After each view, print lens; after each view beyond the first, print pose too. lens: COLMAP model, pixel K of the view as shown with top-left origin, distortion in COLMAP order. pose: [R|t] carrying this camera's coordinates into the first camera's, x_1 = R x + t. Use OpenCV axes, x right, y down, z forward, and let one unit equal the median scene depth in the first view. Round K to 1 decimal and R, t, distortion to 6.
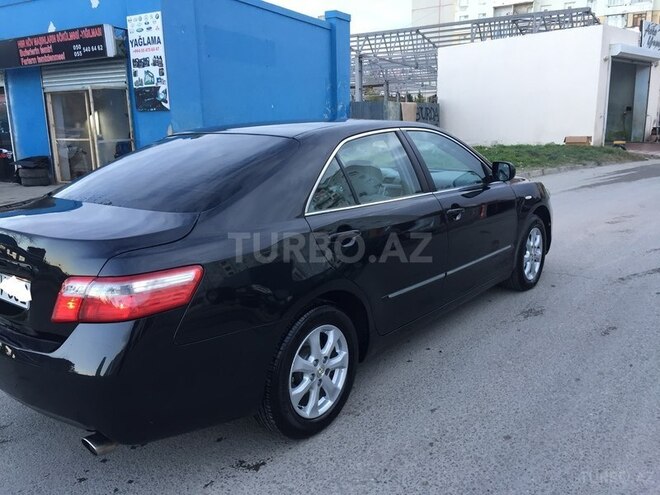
lens RADIAL K [[556.0, 0, 328.2], [0, 556.0, 248.9], [0, 0, 1]] dist [0.079218, -0.098536]
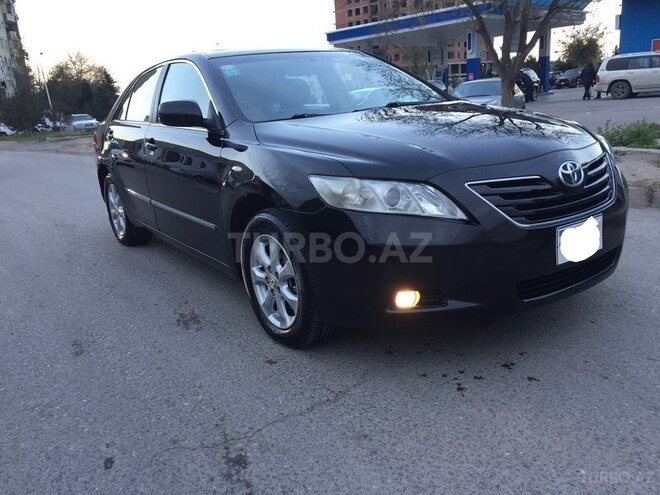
lens RADIAL K [[556.0, 0, 329.5], [0, 556.0, 245.5], [0, 0, 1]] dist [0.079218, -0.098536]
pose [[-0.278429, 0.292274, -0.914906, 0.310542], [-0.136943, 0.930761, 0.339014, -0.082528], [0.950644, 0.219681, -0.219126, 0.427048]]
